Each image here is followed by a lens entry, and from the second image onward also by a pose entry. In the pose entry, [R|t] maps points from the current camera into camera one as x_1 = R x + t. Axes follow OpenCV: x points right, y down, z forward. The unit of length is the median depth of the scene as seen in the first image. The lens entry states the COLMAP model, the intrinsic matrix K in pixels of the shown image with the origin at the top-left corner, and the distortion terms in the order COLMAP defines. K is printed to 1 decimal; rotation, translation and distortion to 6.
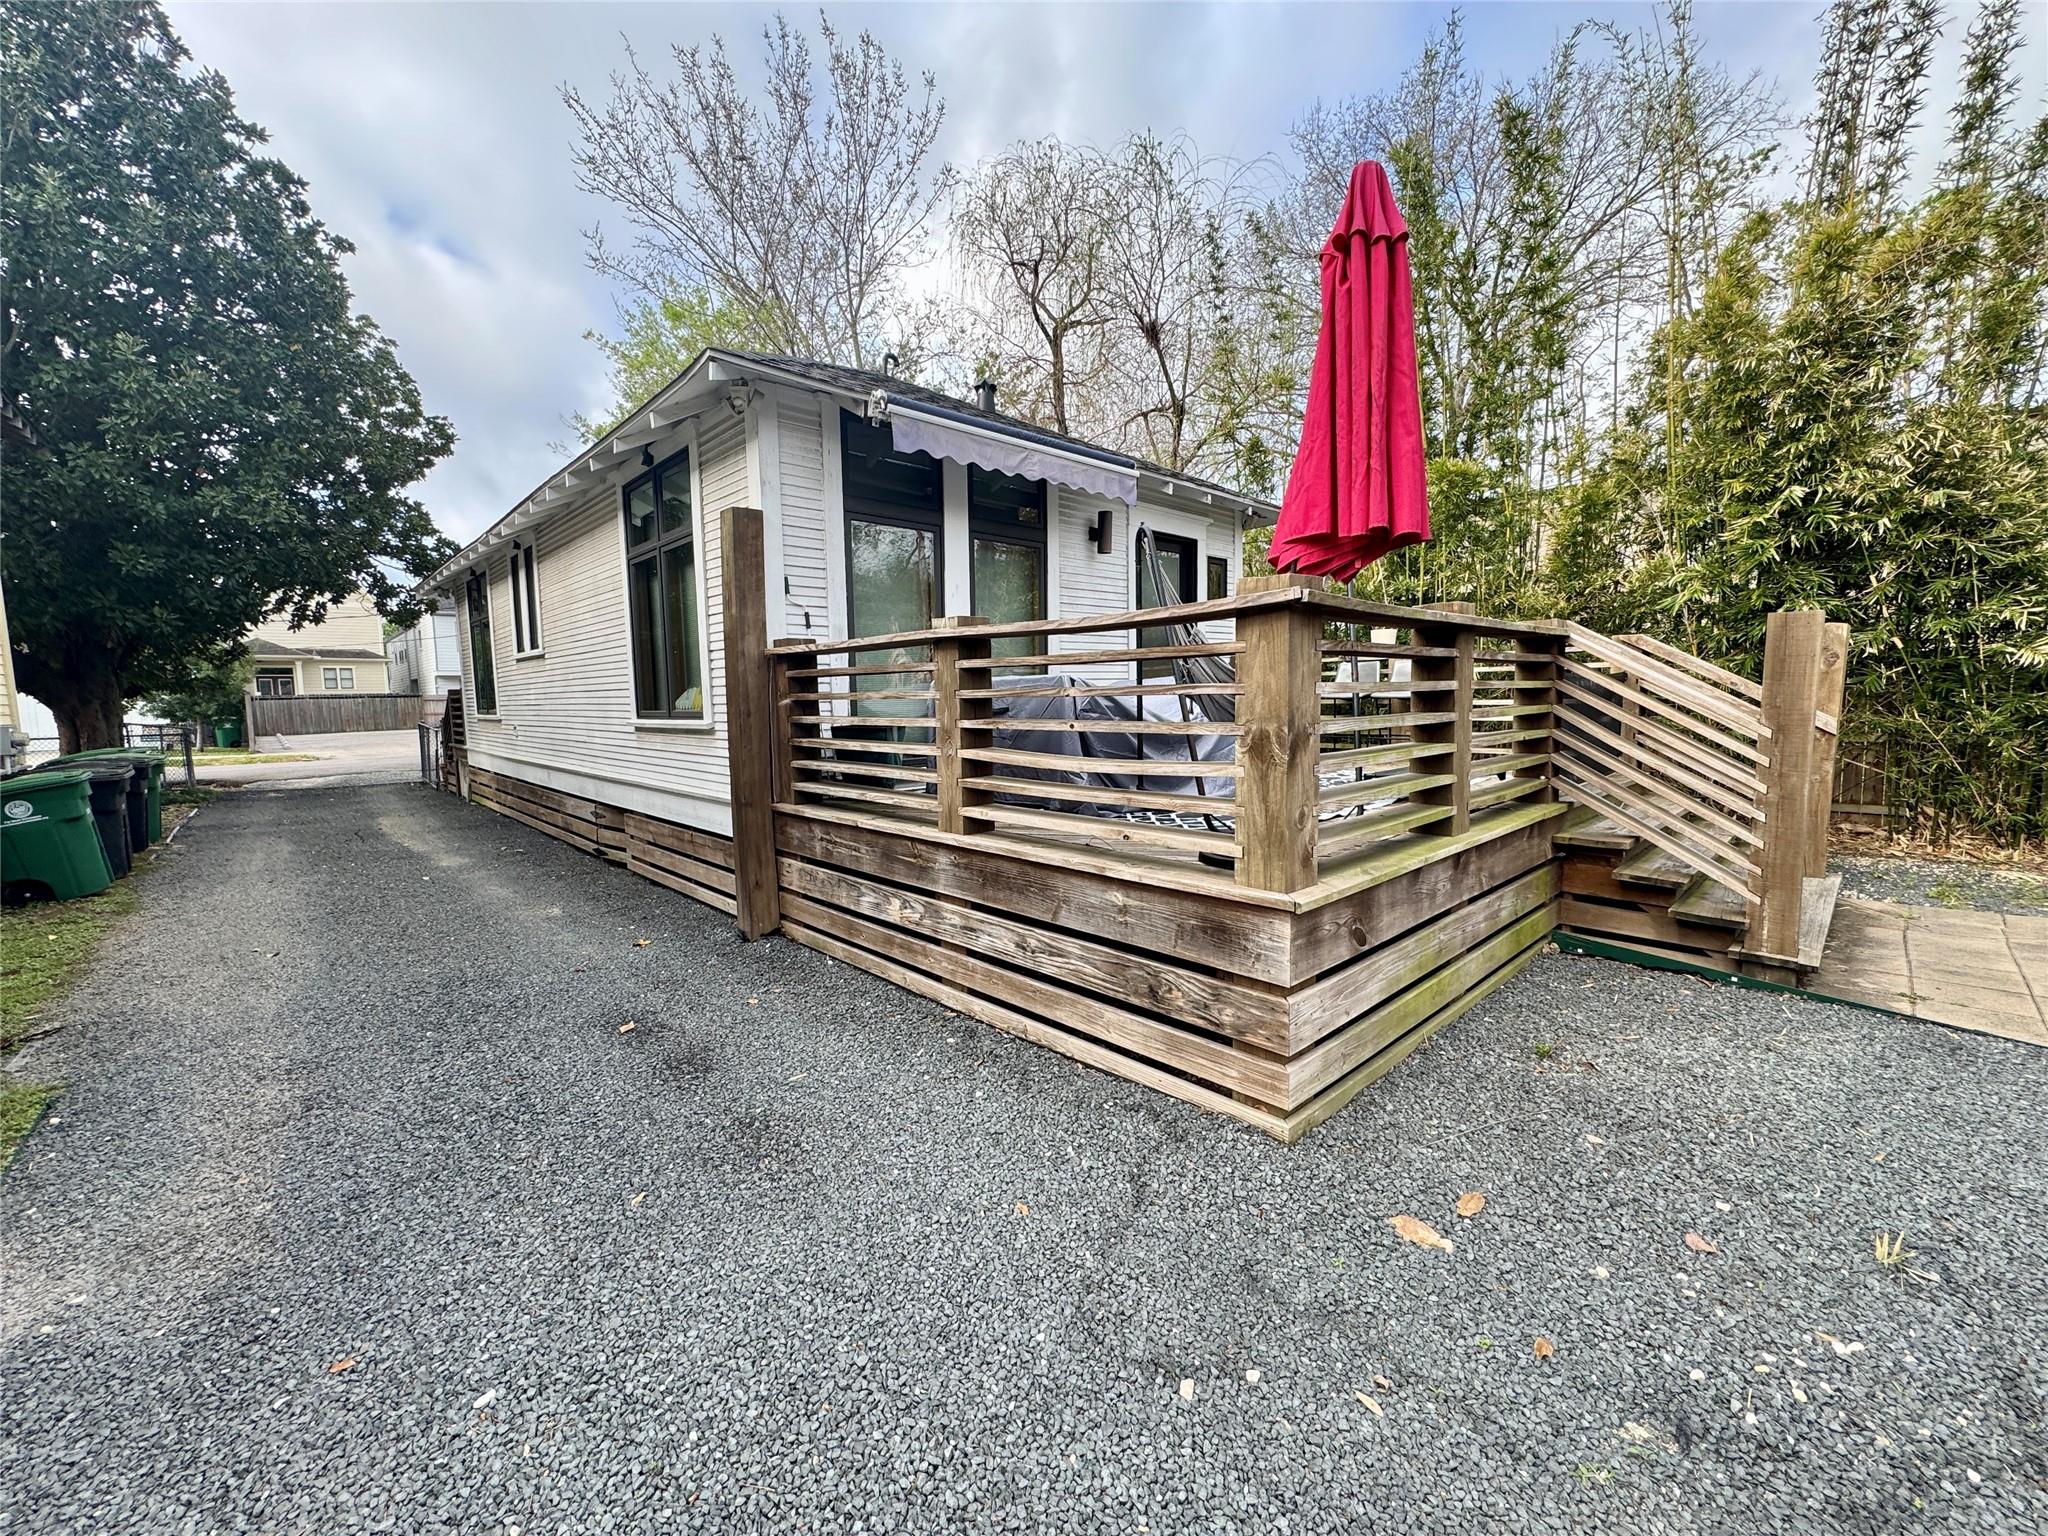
lens RADIAL K [[812.9, 0, 1027.5], [0, 812.9, 771.3], [0, 0, 1]] dist [-0.000408, 0.000371]
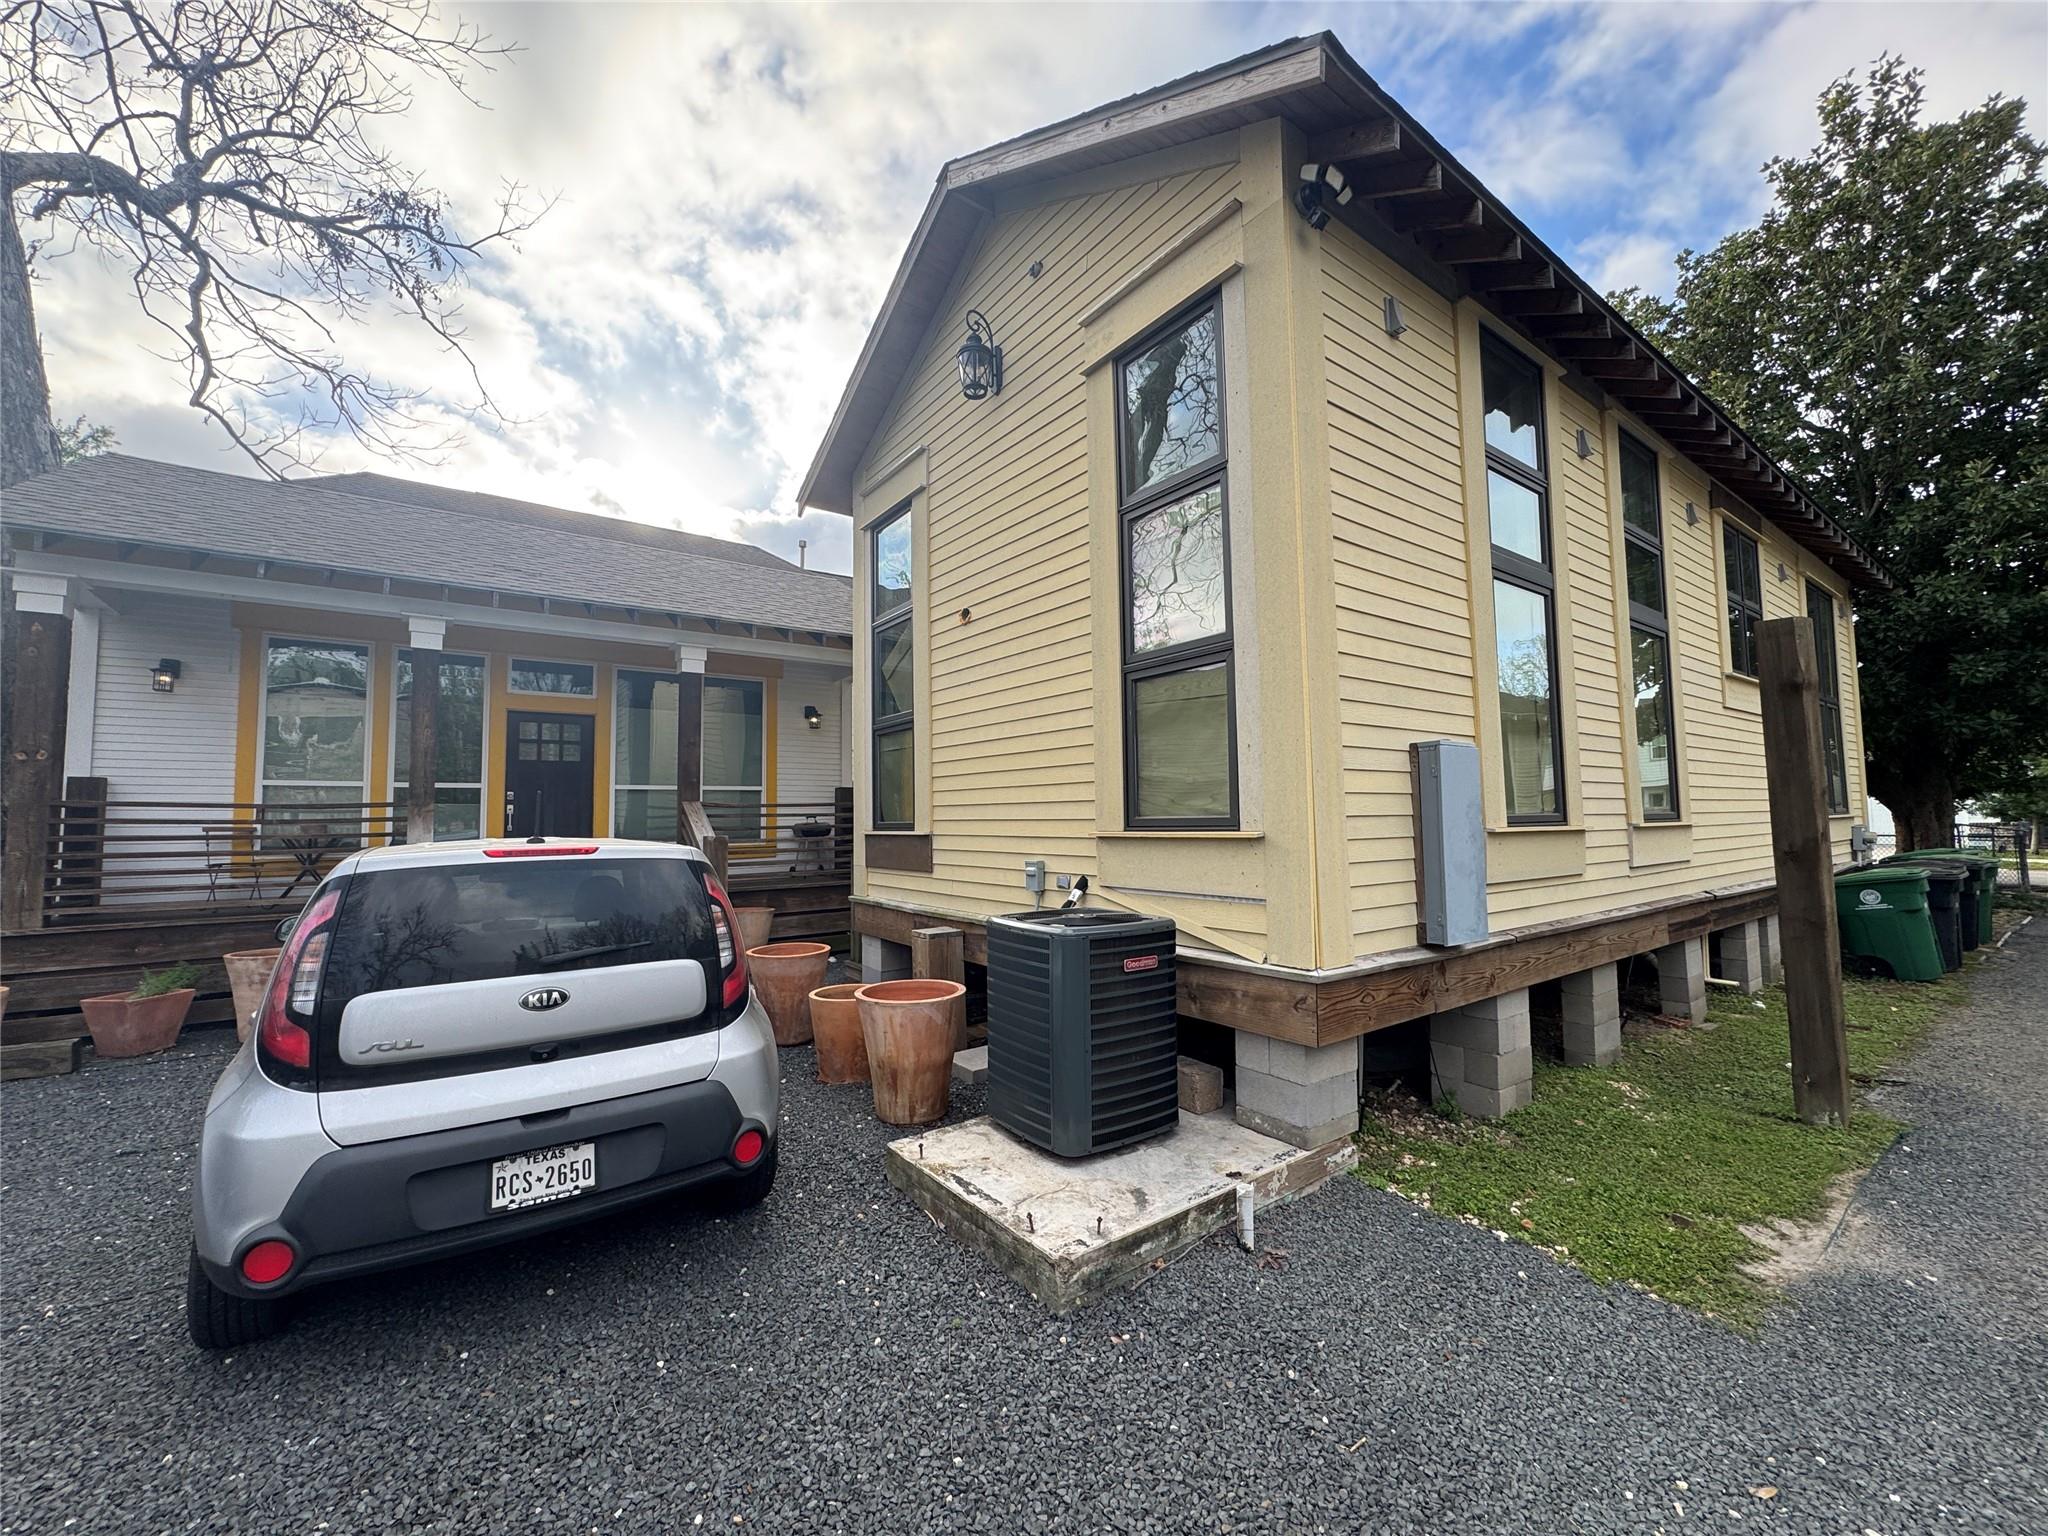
lens RADIAL K [[812.9, 0, 1024.5], [0, 812.9, 770.2], [0, 0, 1]] dist [-0.000408, 0.000371]
pose [[-0.114644, -0.041257, -0.992550, 0.071351], [-0.076847, 0.996512, -0.032546, -0.003135], [0.990430, 0.072544, -0.117415, -0.075100]]
